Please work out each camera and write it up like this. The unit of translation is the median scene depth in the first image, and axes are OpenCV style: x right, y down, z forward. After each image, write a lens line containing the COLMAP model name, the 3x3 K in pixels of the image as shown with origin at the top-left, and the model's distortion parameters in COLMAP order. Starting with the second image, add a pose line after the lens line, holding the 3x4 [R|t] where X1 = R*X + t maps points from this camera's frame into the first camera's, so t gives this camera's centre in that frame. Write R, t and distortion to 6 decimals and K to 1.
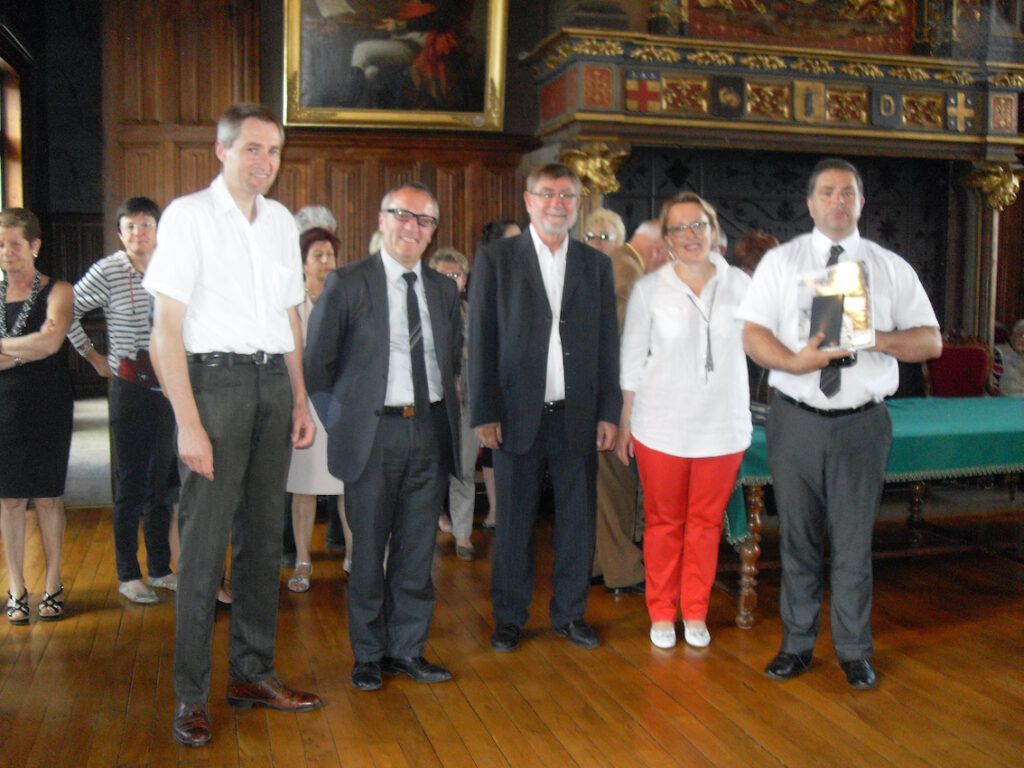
lens RADIAL K [[1155.7, 0, 494.8], [0, 1155.7, 402.7], [0, 0, 1]] dist [-0.194599, 0.204136]
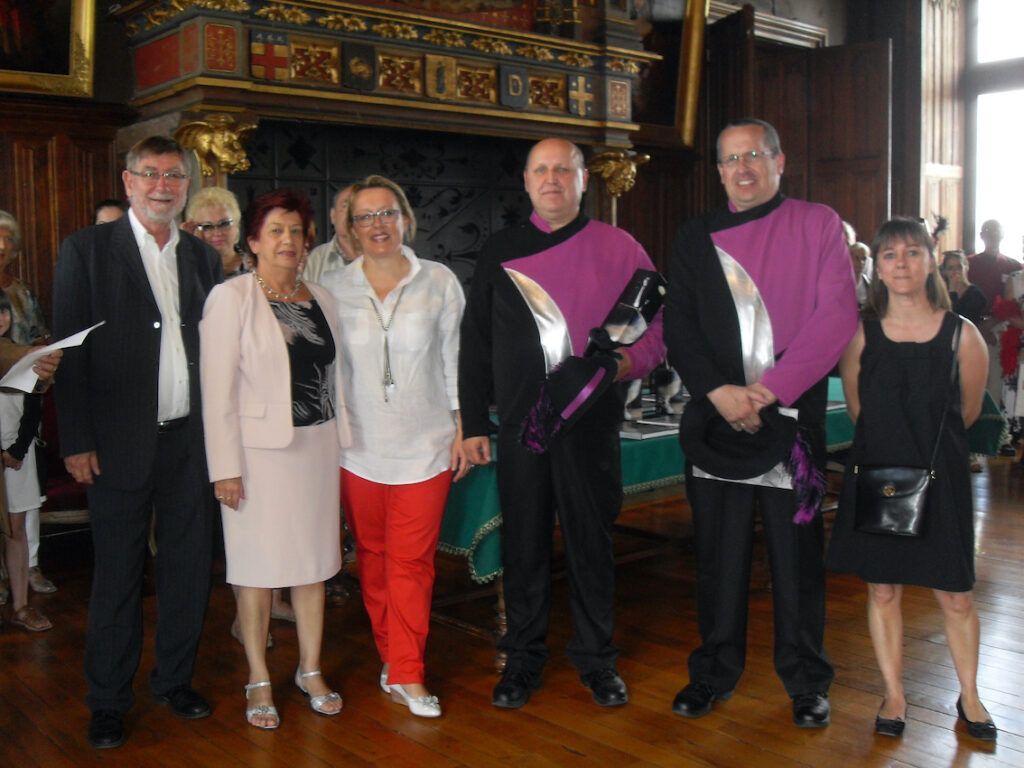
lens RADIAL K [[1154.4, 0, 493.3], [0, 1154.4, 403.2], [0, 0, 1]] dist [-0.198633, 0.217783]
pose [[0.900068, -0.055295, 0.432227, -0.099677], [0.053317, 0.998438, 0.016704, -0.013716], [-0.432475, 0.008010, 0.901610, 0.144751]]
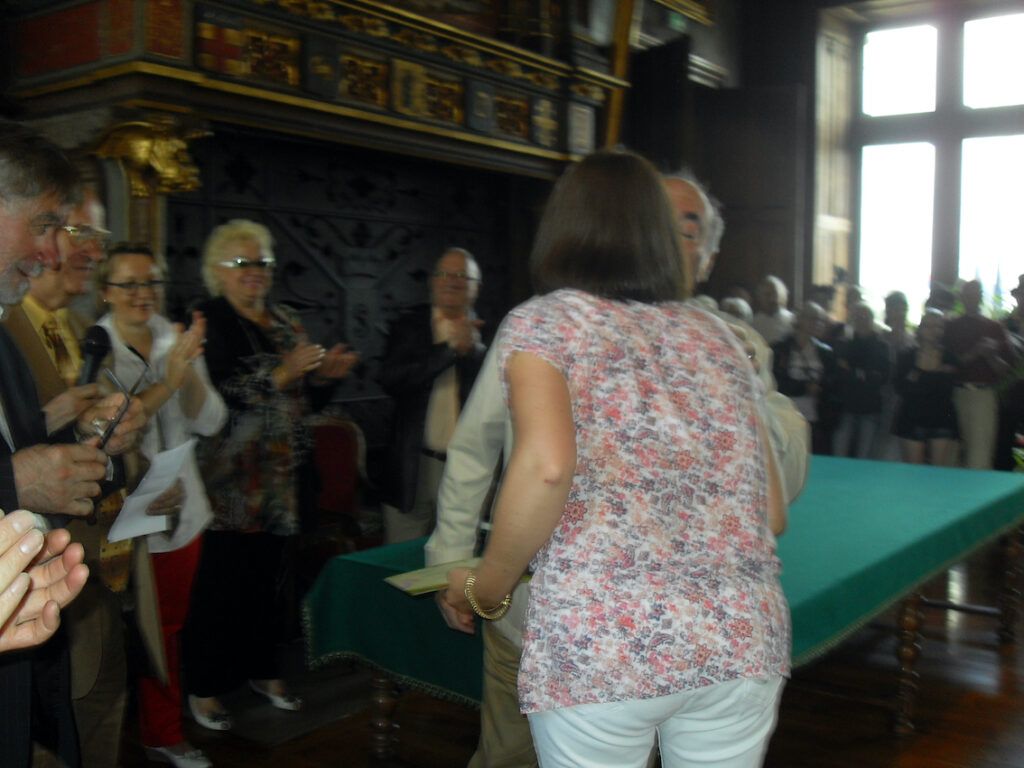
lens RADIAL K [[1154.4, 0, 493.3], [0, 1154.4, 403.2], [0, 0, 1]] dist [-0.198633, 0.217783]
pose [[0.777163, -0.036054, 0.628266, -0.156507], [0.049613, 0.998760, -0.004056, -0.053465], [-0.627341, 0.034322, 0.777988, 0.388616]]
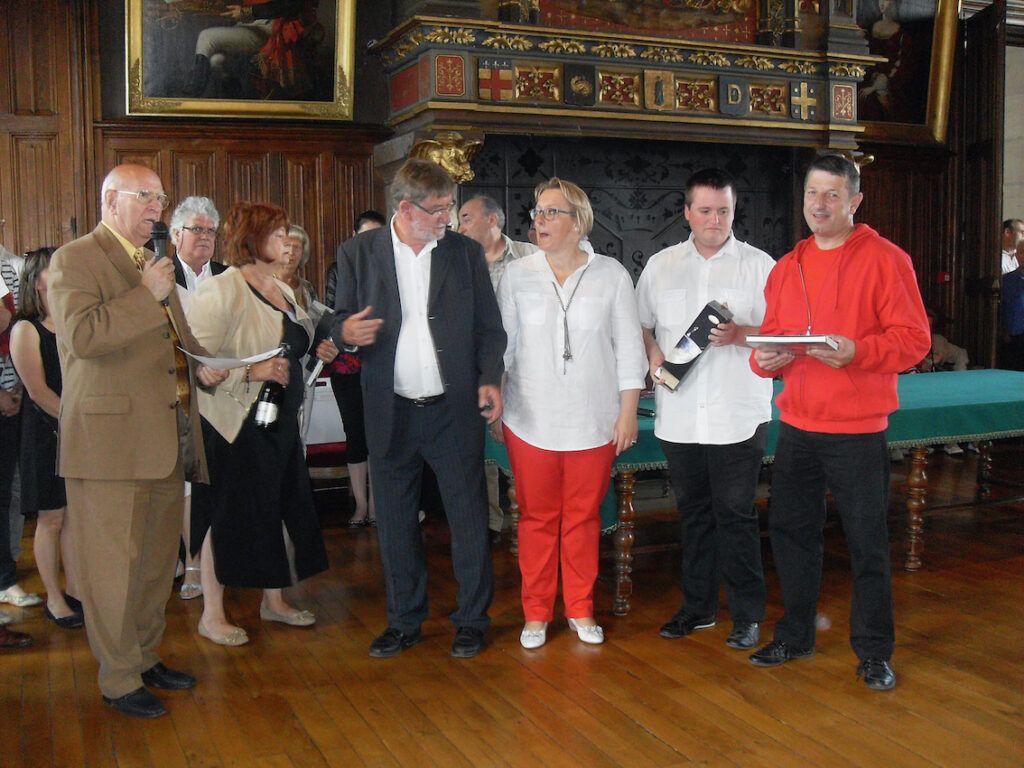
lens RADIAL K [[1155.7, 0, 494.8], [0, 1155.7, 402.7], [0, 0, 1]] dist [-0.194599, 0.204136]
pose [[0.989812, -0.028784, 0.139437, -0.016734], [0.027575, 0.999564, 0.010598, -0.002168], [-0.139681, -0.006645, 0.990174, 0.011632]]
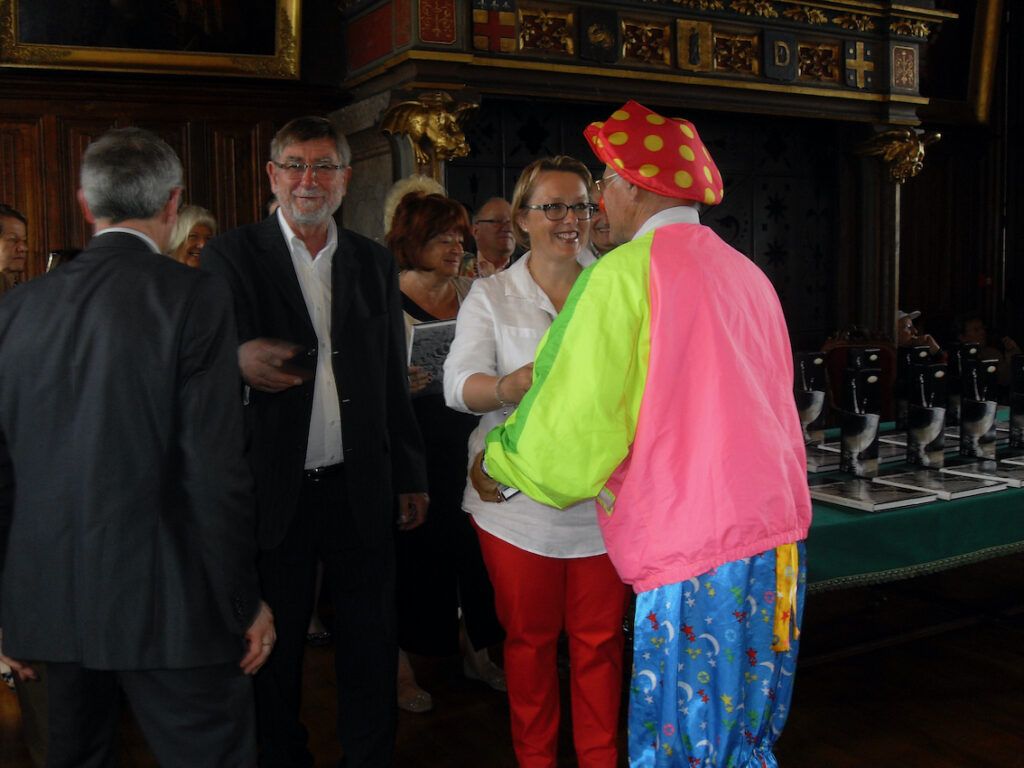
lens RADIAL K [[1154.4, 0, 493.3], [0, 1154.4, 403.2], [0, 0, 1]] dist [-0.198633, 0.217783]
pose [[0.973610, -0.041847, 0.224350, -0.047319], [0.039561, 0.999109, 0.014676, -0.033065], [-0.224764, -0.005414, 0.974398, 0.257849]]
